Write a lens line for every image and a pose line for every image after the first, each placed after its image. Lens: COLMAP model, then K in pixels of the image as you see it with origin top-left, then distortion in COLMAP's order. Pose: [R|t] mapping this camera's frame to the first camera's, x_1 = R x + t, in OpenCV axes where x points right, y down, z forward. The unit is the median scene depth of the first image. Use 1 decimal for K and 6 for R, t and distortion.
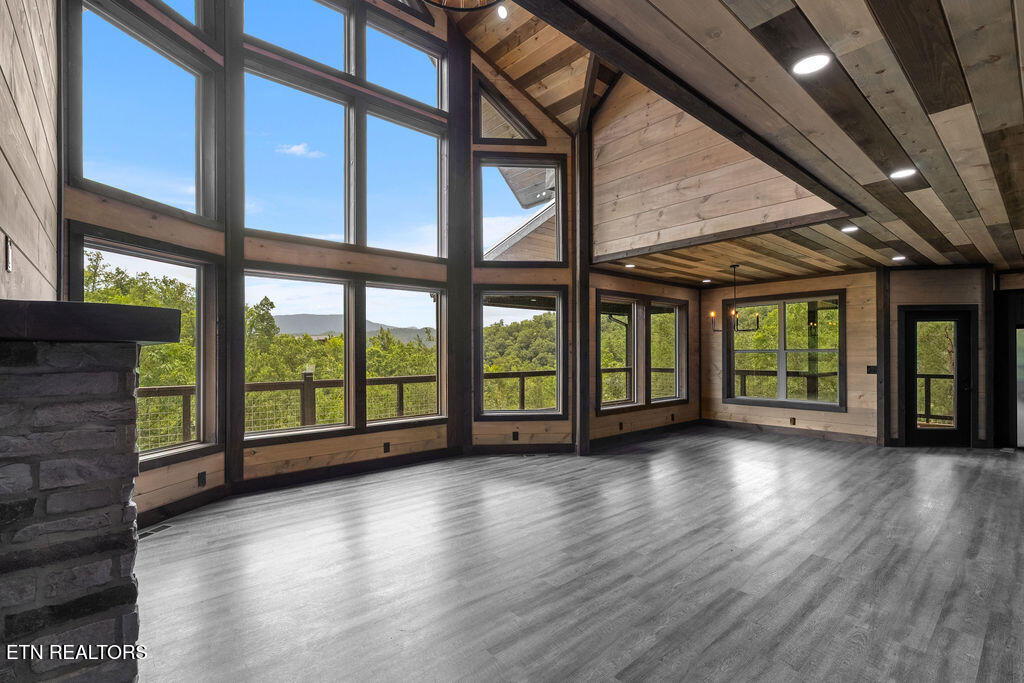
lens RADIAL K [[465.3, 0, 508.0], [0, 465.3, 350.8], [0, 0, 1]] dist [-0.003371, -0.000101]
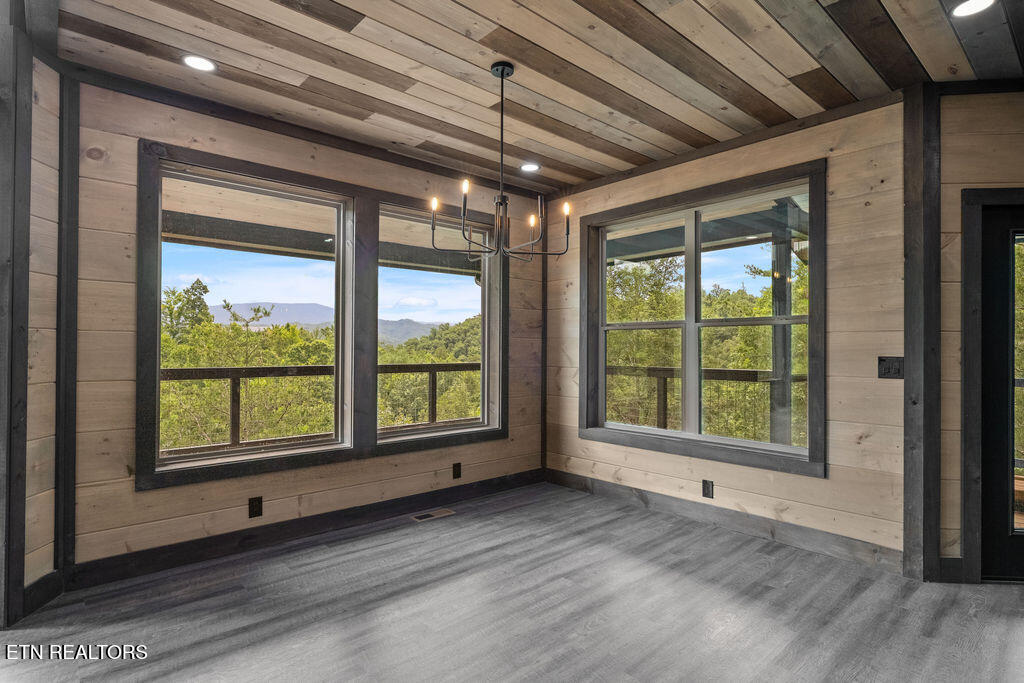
lens RADIAL K [[527.3, 0, 505.0], [0, 527.3, 343.6], [0, 0, 1]] dist [0.000542, 0.000707]
pose [[0.999901, 0.007375, 0.012004, 0.474783], [-0.007317, 0.999962, -0.004819, 0.026120], [-0.012039, 0.004731, 0.999916, 0.587685]]
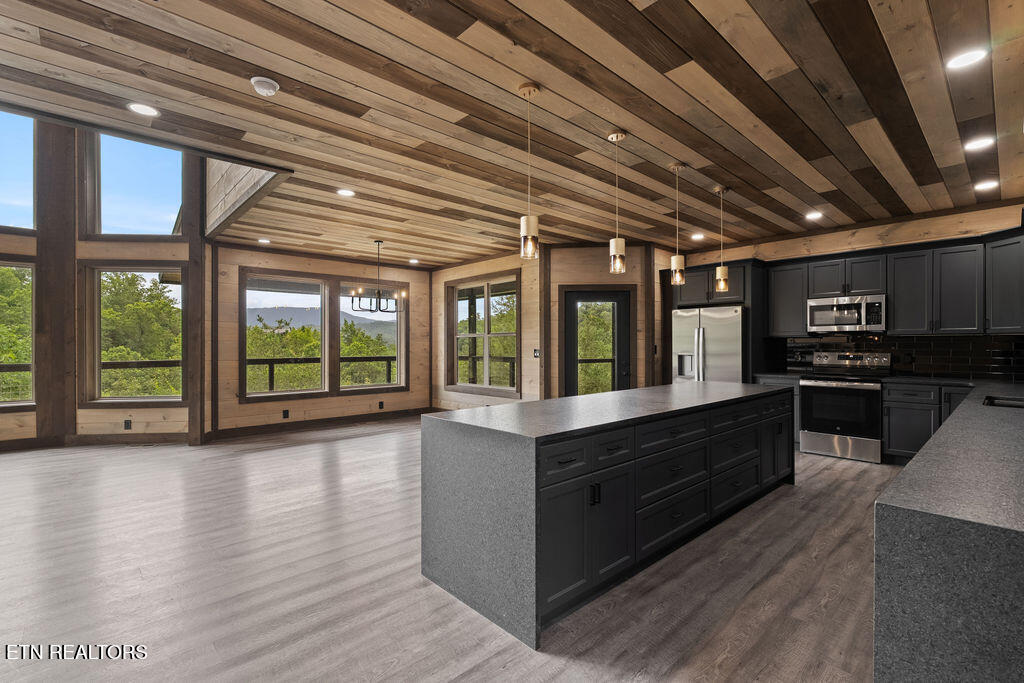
lens RADIAL K [[465.3, 0, 505.8], [0, 465.3, 344.0], [0, 0, 1]] dist [-0.003371, -0.000101]
pose [[0.999510, 0.000251, 0.031300, 0.696536], [-0.000248, 1.000000, -0.000094, 0.021927], [-0.031300, 0.000086, 0.999510, 0.055812]]
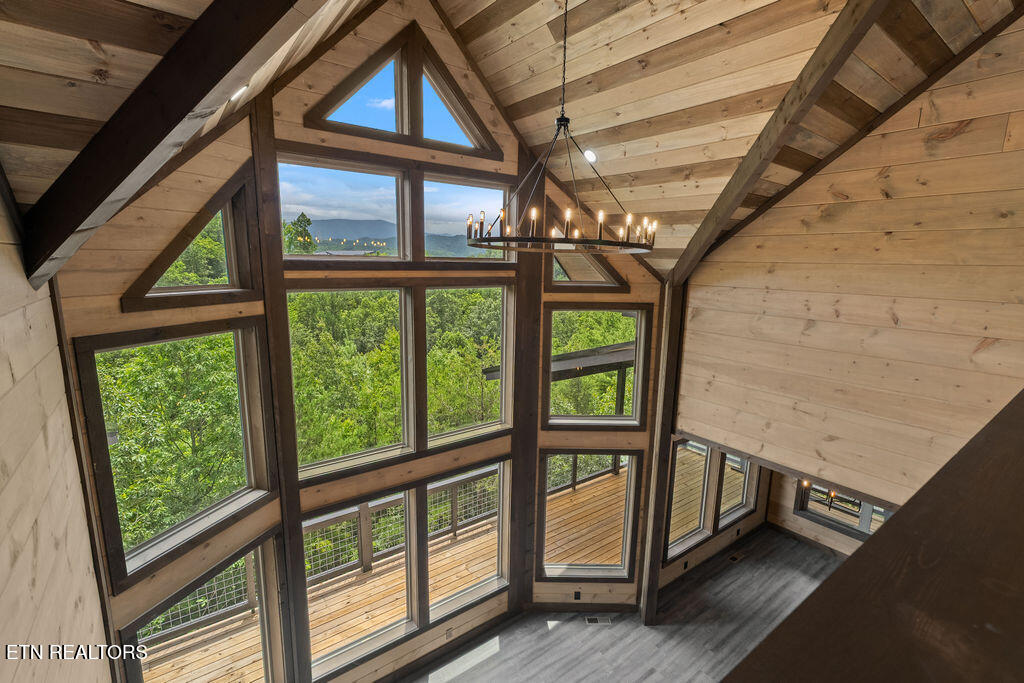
lens RADIAL K [[465.3, 0, 509.9], [0, 465.3, 344.8], [0, 0, 1]] dist [-0.003371, -0.000101]
pose [[0.997452, 0.033191, -0.063157, -0.075828], [-0.021187, 0.983067, 0.182020, -0.475840], [0.068129, -0.180218, 0.981264, 0.129781]]
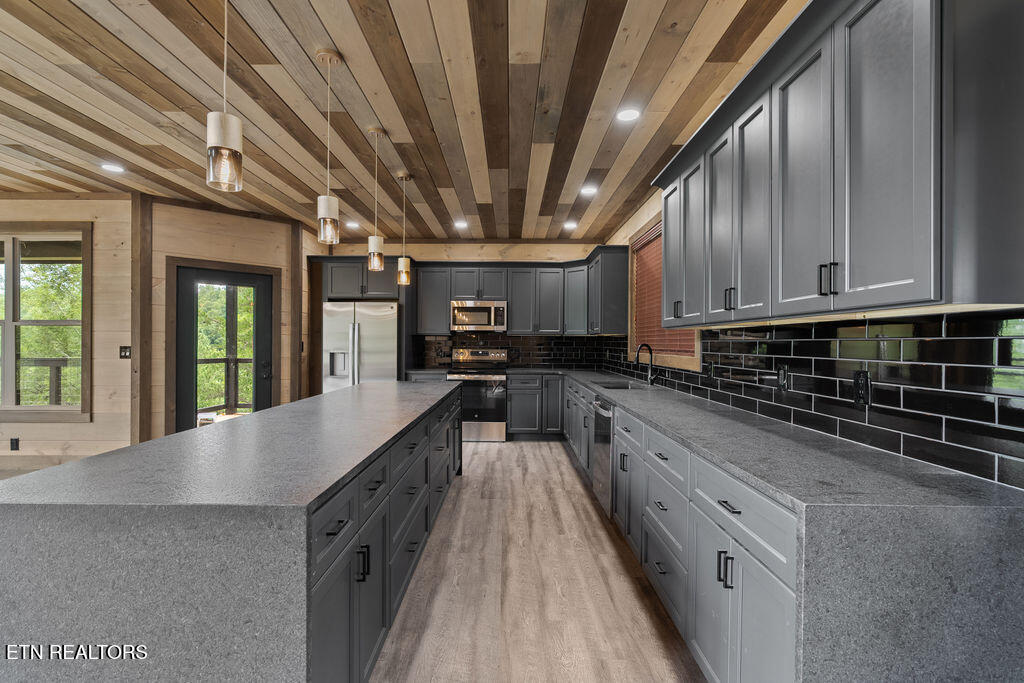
lens RADIAL K [[465.3, 0, 510.7], [0, 465.3, 343.2], [0, 0, 1]] dist [-0.003371, -0.000101]
pose [[0.654288, 0.005620, 0.756225, 0.652666], [-0.007844, 0.999969, -0.000645, 0.024518], [-0.756205, -0.005510, 0.654312, 0.180808]]
